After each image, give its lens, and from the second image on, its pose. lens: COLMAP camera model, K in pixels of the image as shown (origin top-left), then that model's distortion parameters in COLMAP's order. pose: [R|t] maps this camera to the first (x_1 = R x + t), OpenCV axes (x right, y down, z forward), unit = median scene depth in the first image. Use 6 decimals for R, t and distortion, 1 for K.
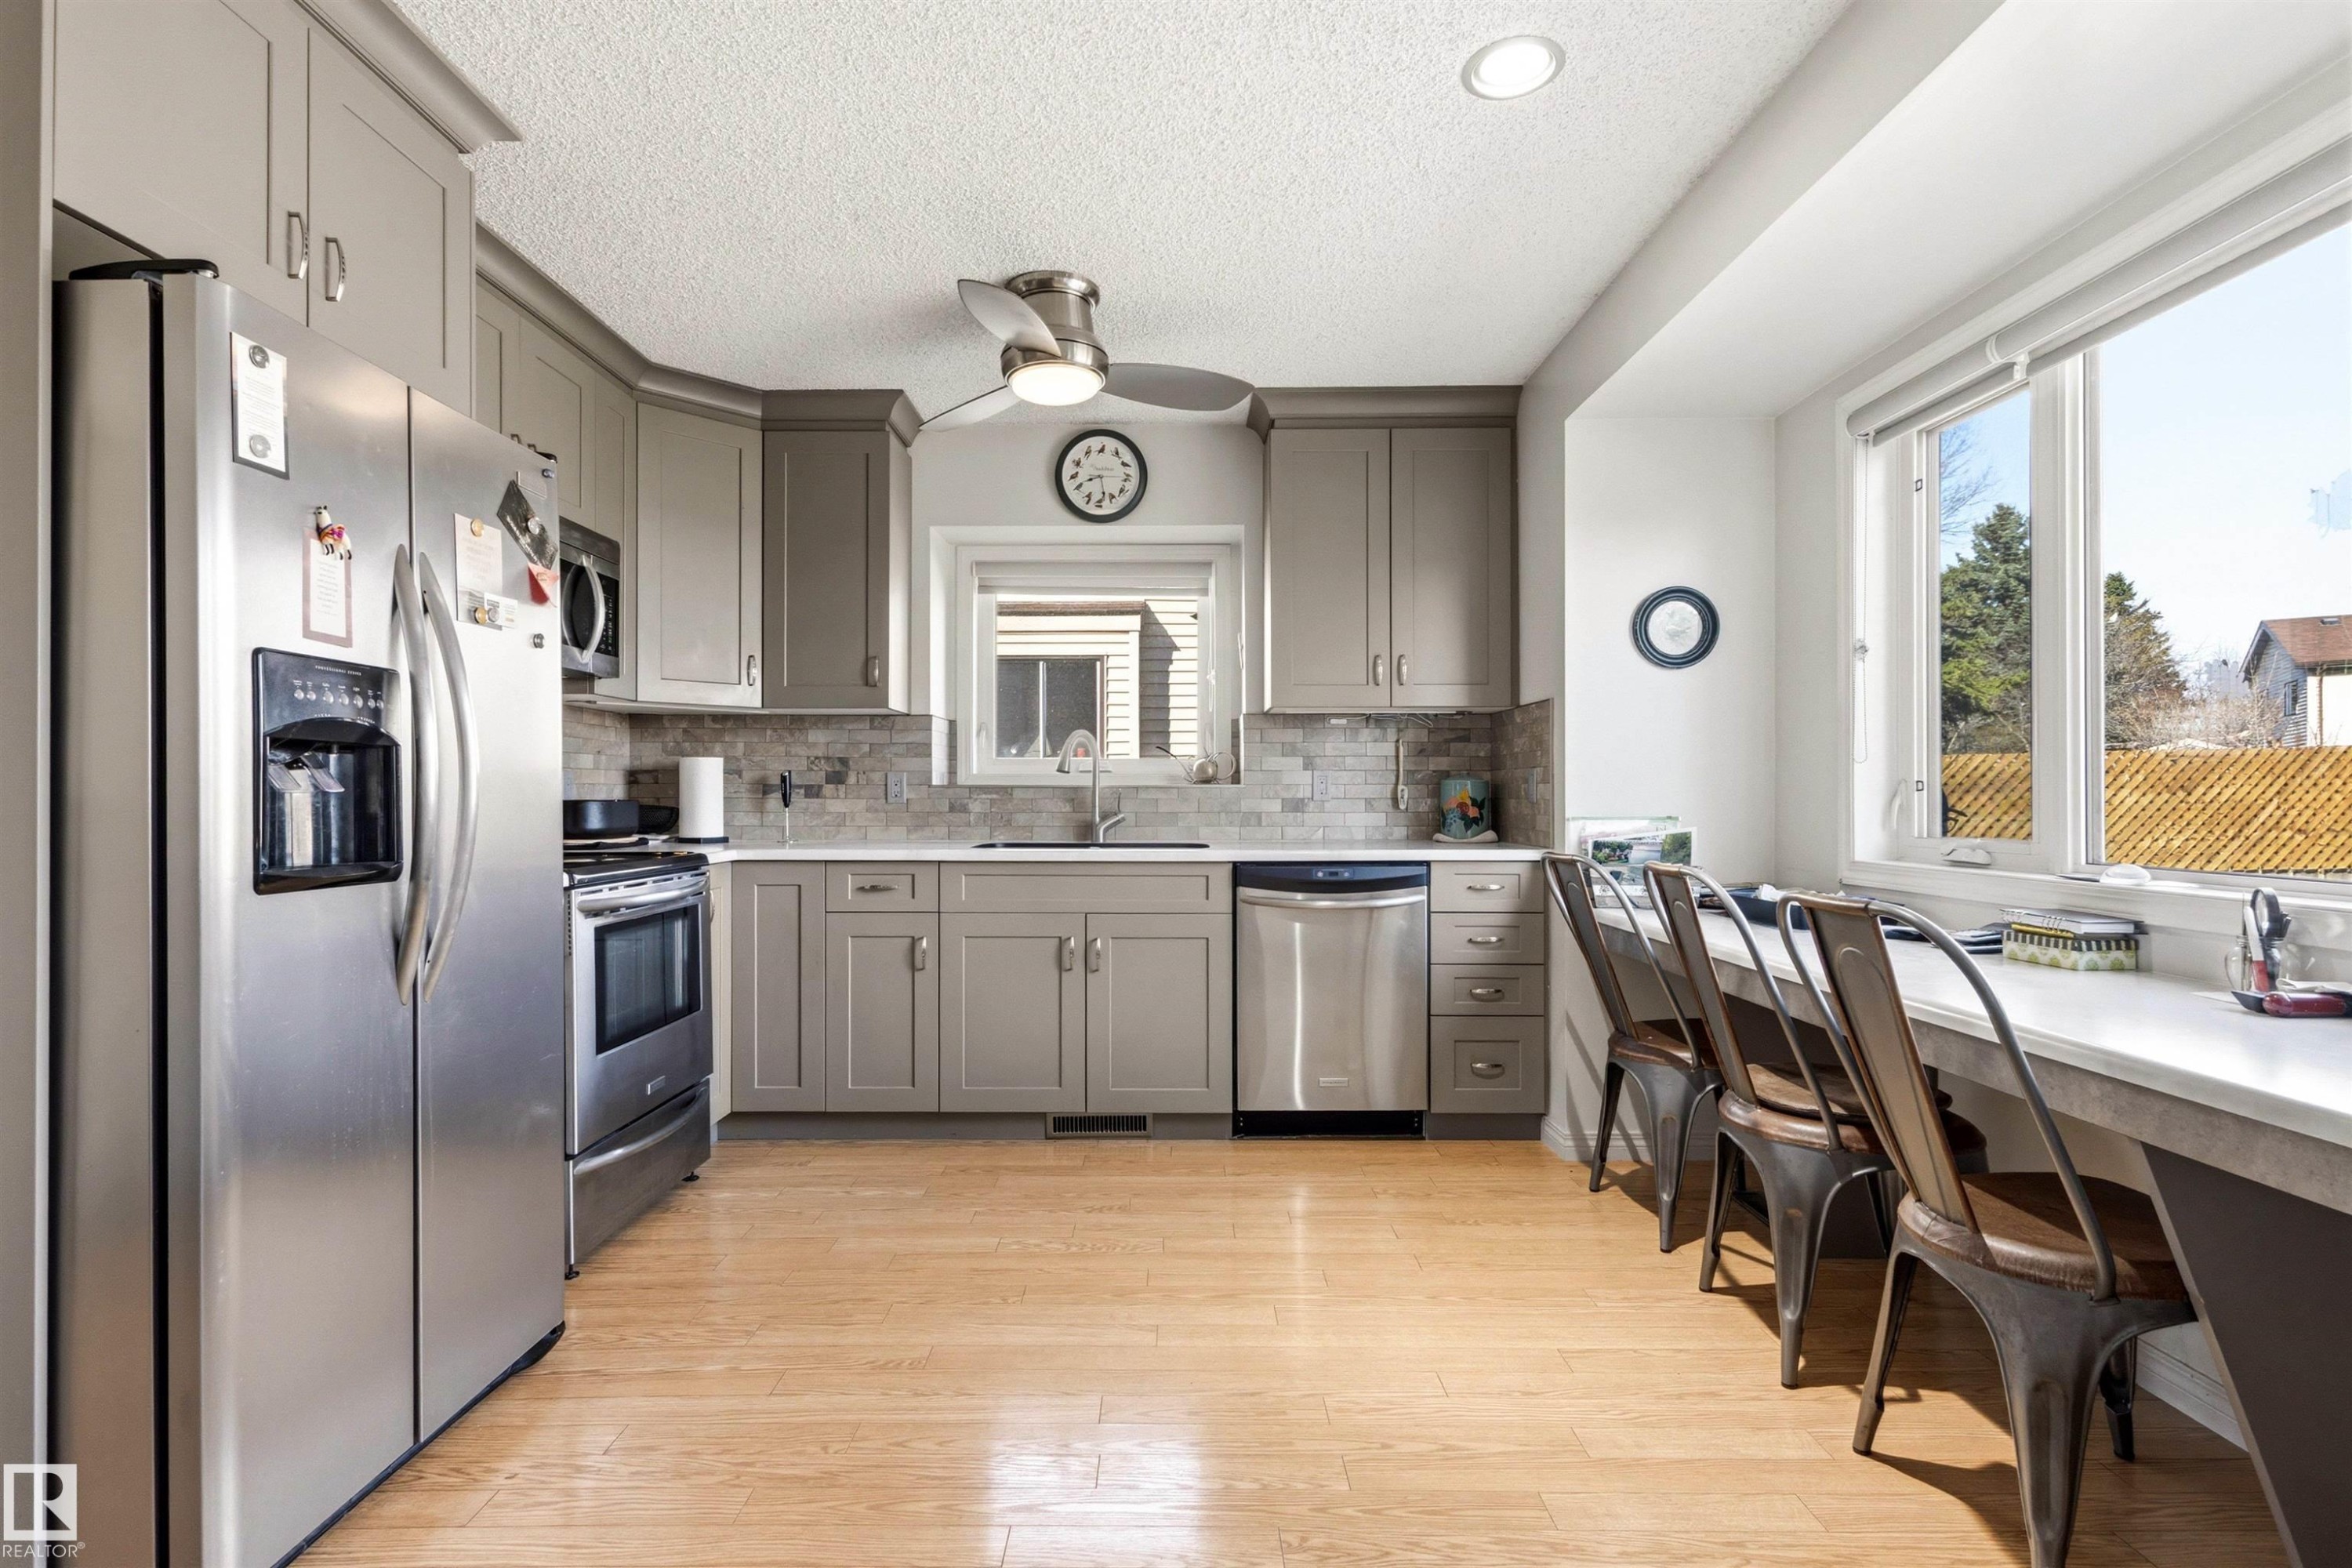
lens RADIAL K [[1085.6, 0, 1178.5], [0, 1085.6, 789.7], [0, 0, 1]] dist [0.002080, -0.000261]
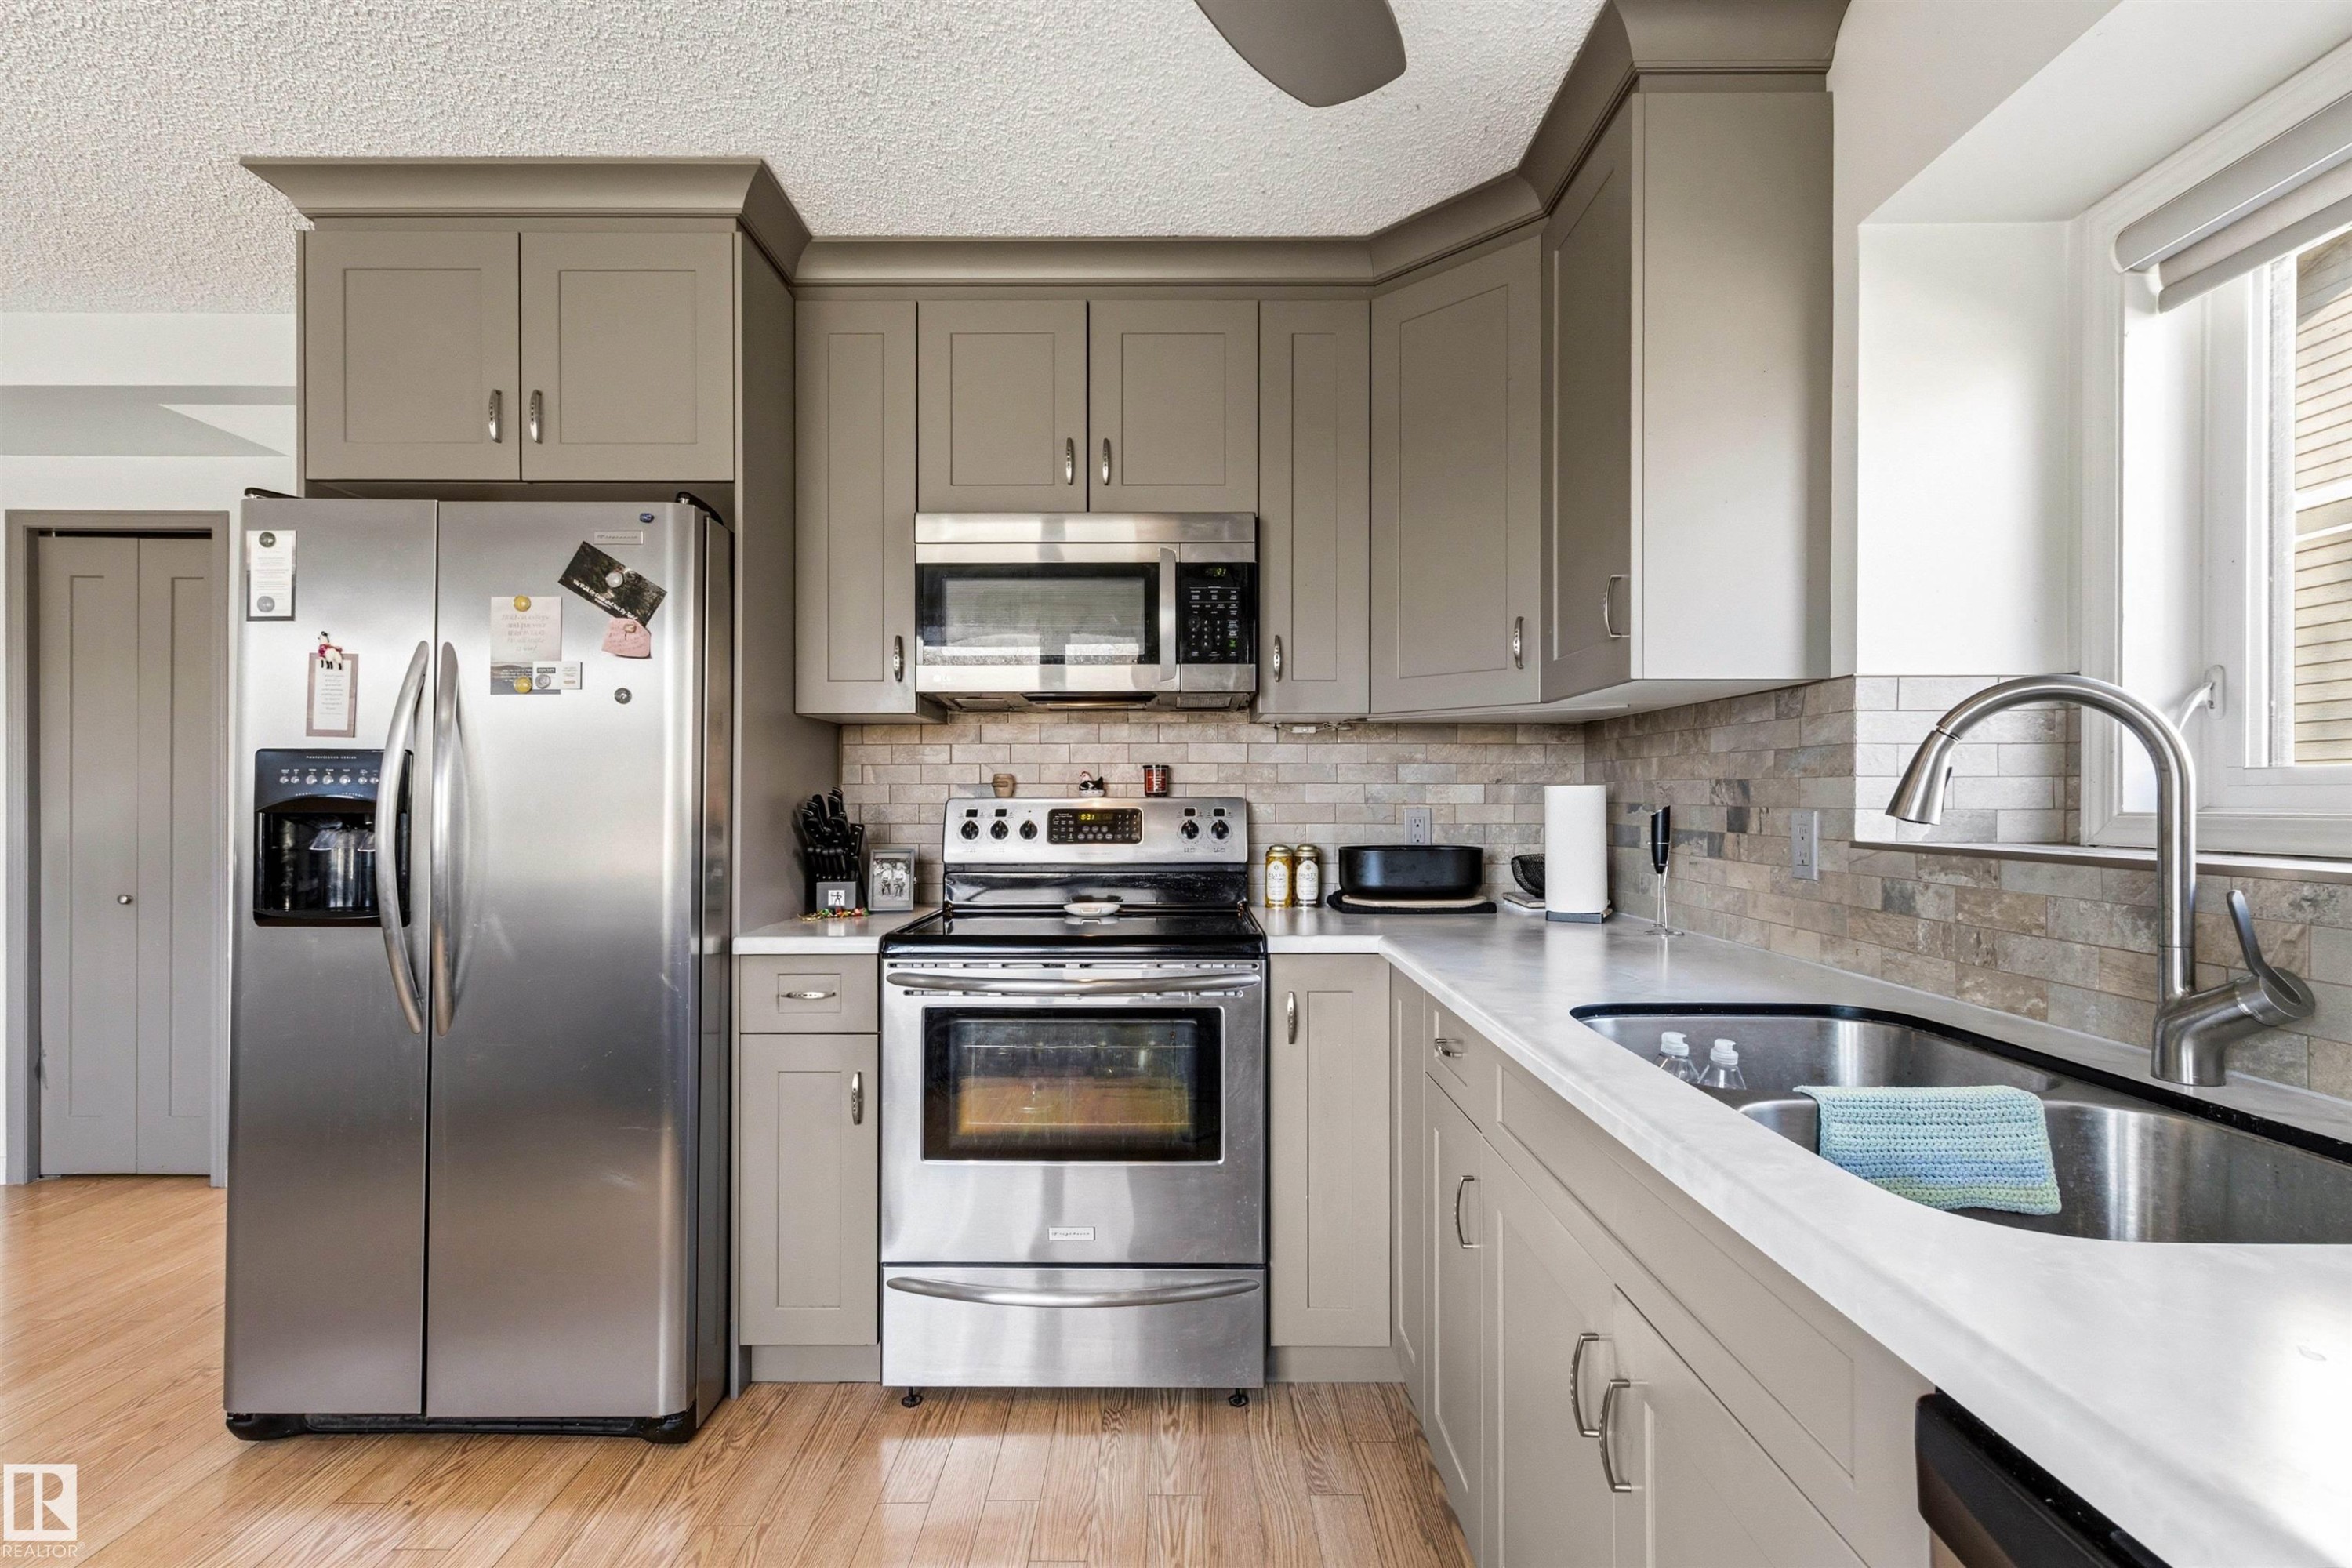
lens RADIAL K [[1085.6, 0, 1185.5], [0, 1085.6, 797.0], [0, 0, 1]] dist [0.002080, -0.000261]
pose [[0.007285, -0.002278, -0.999971, 0.402388], [0.002669, 0.999994, -0.002259, -0.045084], [0.999970, -0.002653, 0.007291, 1.568046]]
